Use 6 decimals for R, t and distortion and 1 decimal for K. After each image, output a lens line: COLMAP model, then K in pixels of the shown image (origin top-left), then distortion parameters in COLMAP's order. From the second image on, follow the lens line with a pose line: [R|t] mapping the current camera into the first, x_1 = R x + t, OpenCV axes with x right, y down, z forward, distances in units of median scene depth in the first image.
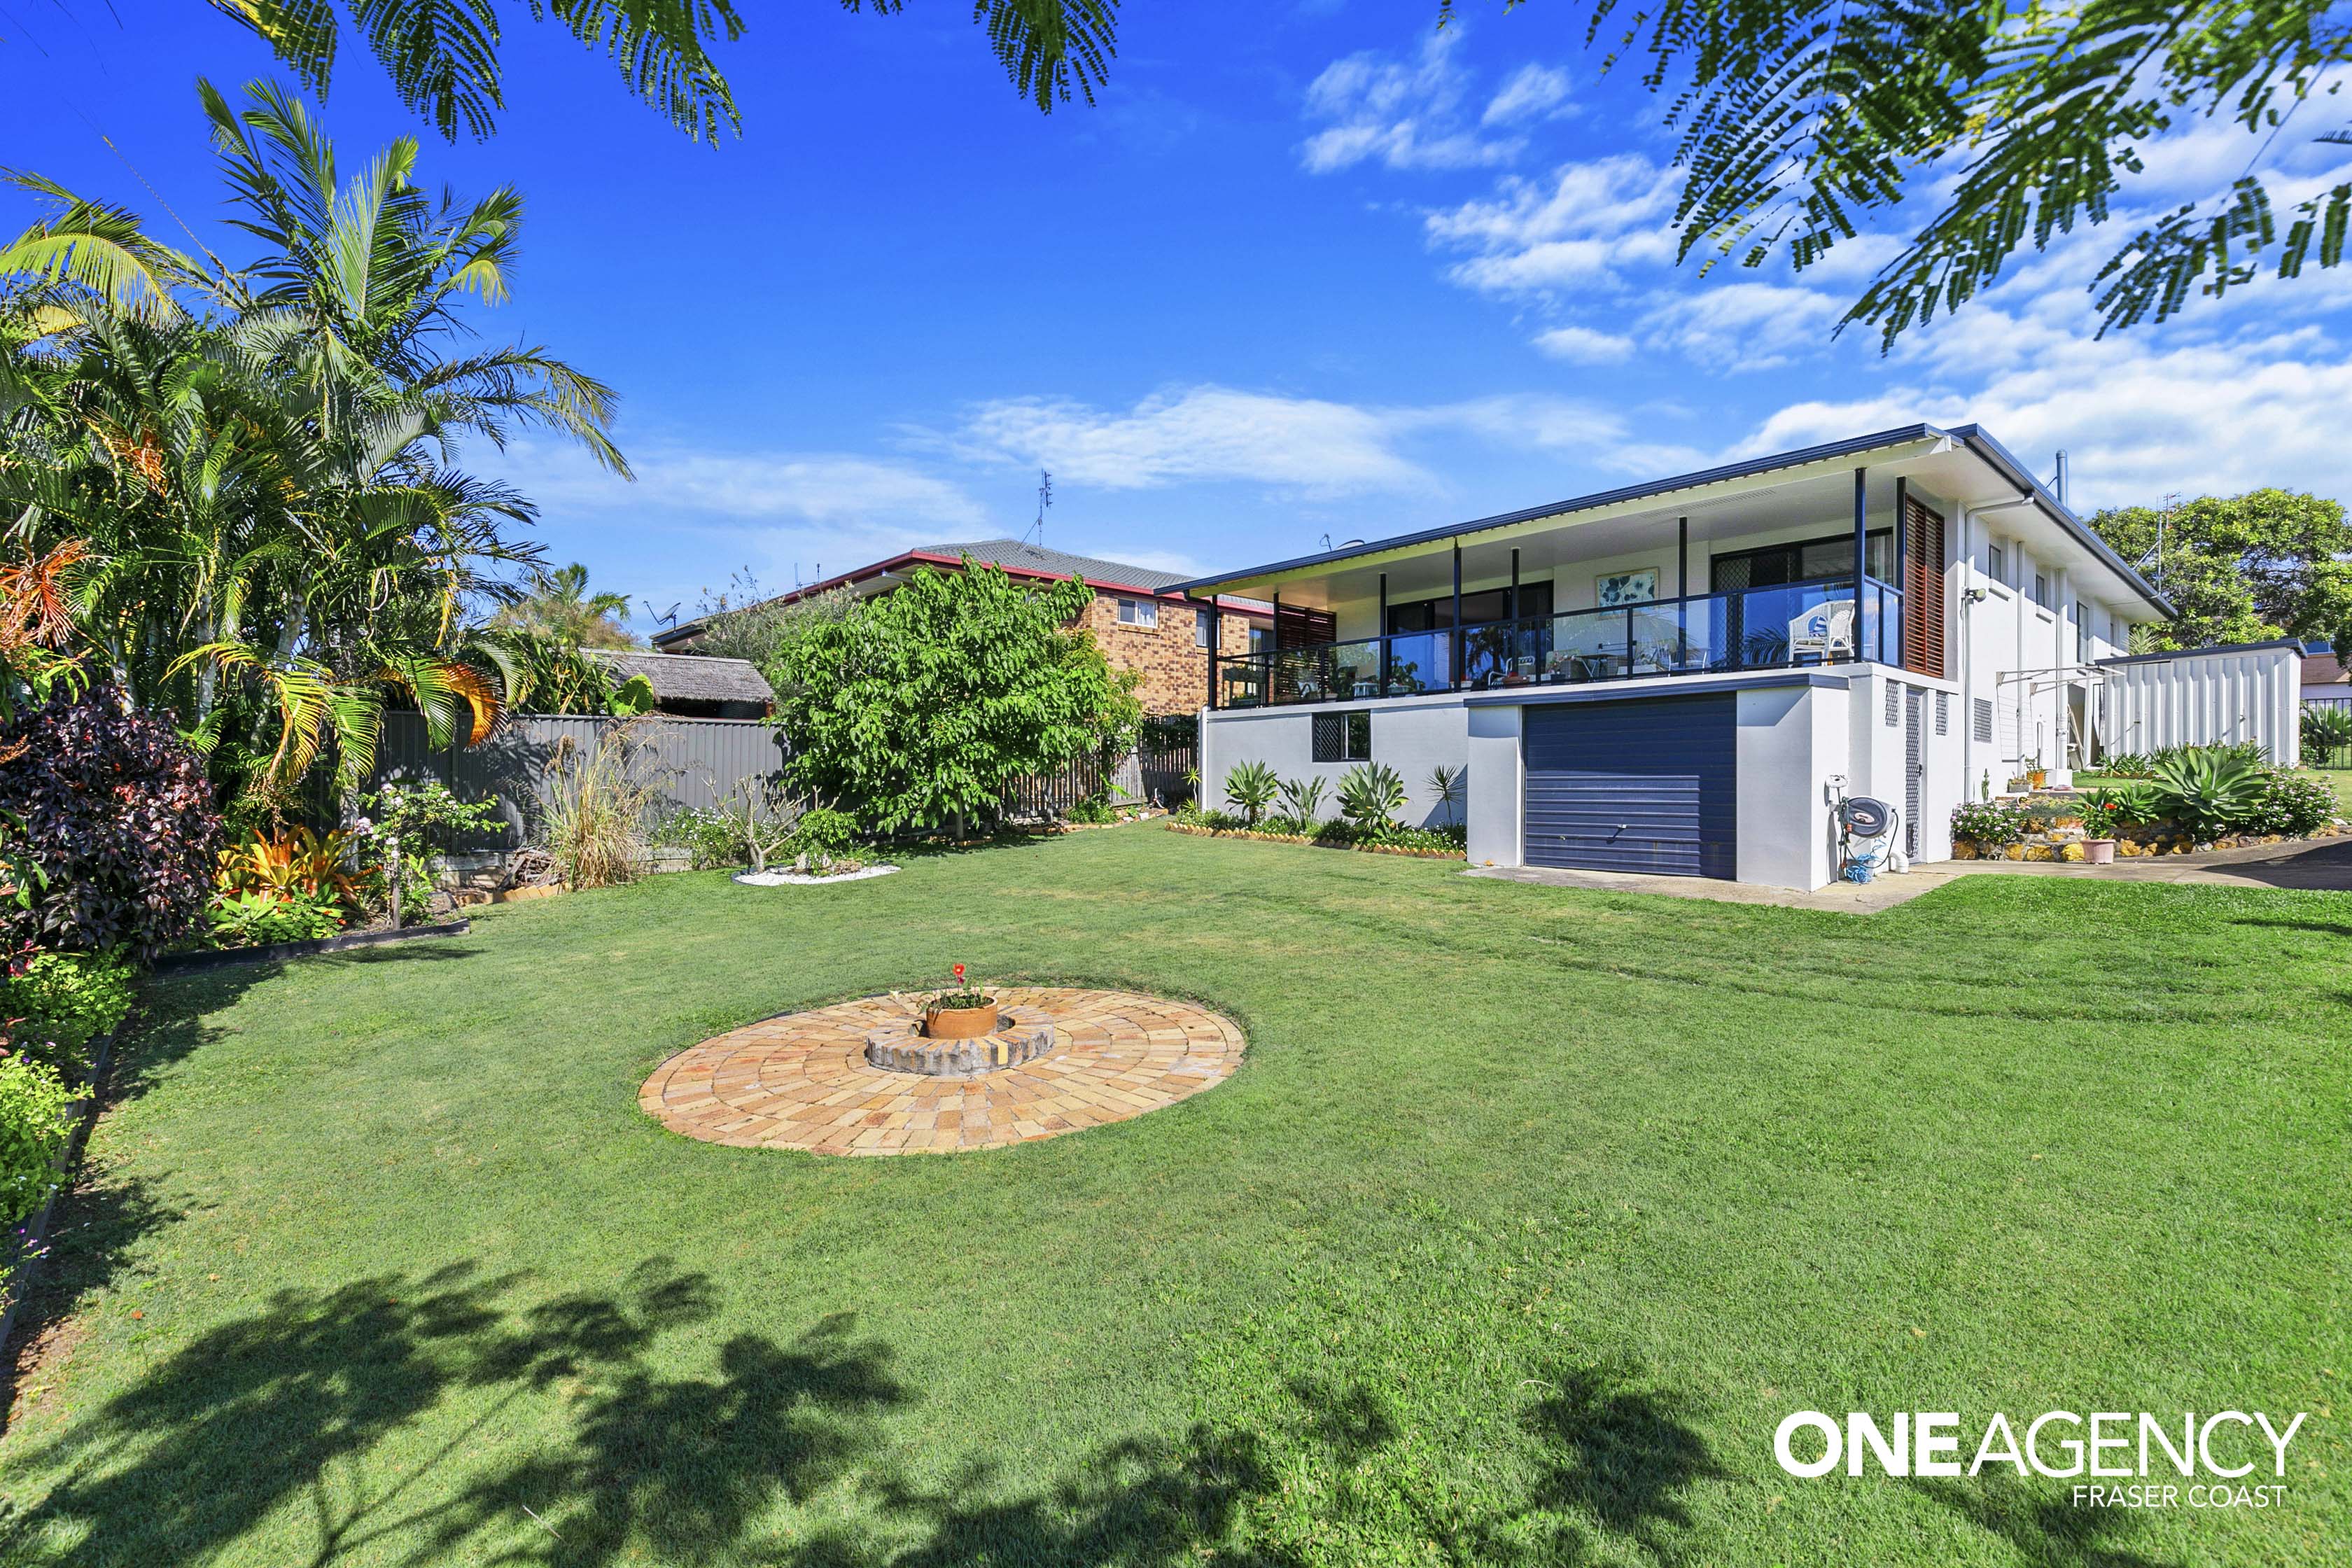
lens RADIAL K [[1059.7, 0, 1177.1], [0, 1059.7, 787.3], [0, 0, 1]] dist [0.003076, 0.000194]
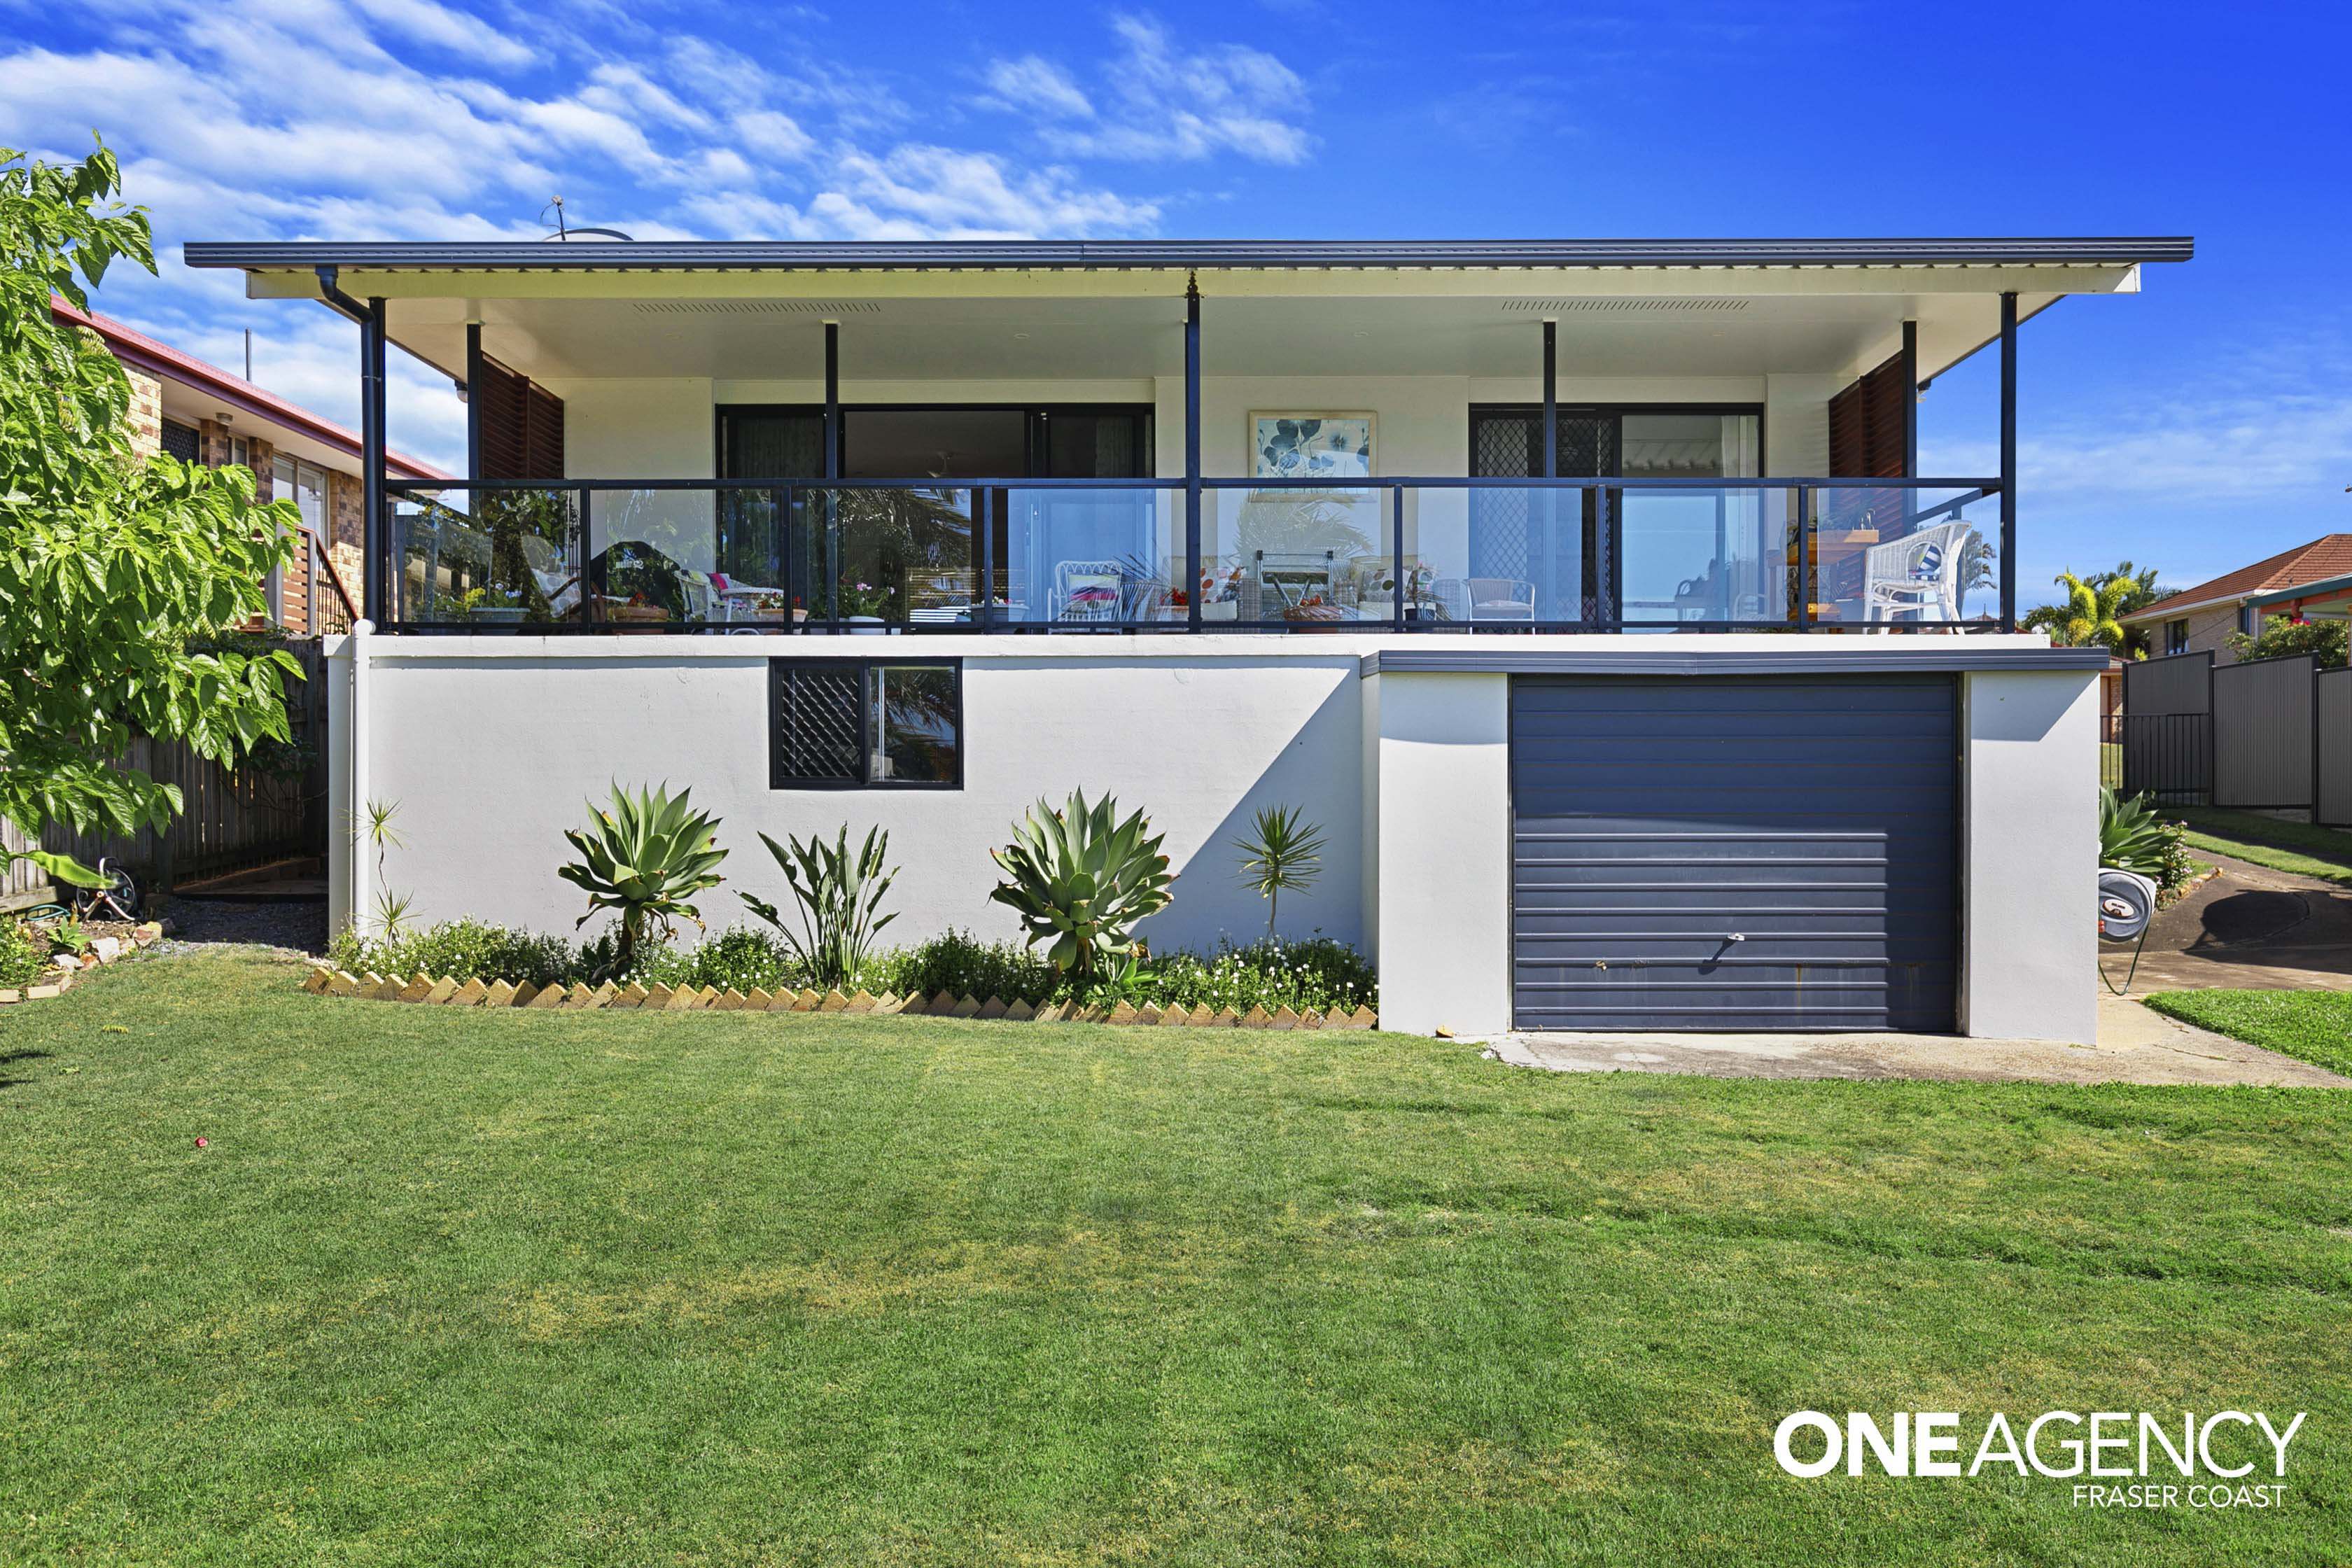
lens RADIAL K [[2071.6, 0, 1176.0], [0, 2071.6, 784.0], [0, 0, 1]] dist [0.049915, -0.000107]
pose [[0.658857, 0.016961, 0.752077, -0.363582], [0.003393, 0.999669, -0.025517, -0.007350], [-0.752260, 0.019364, 0.658581, 0.453573]]
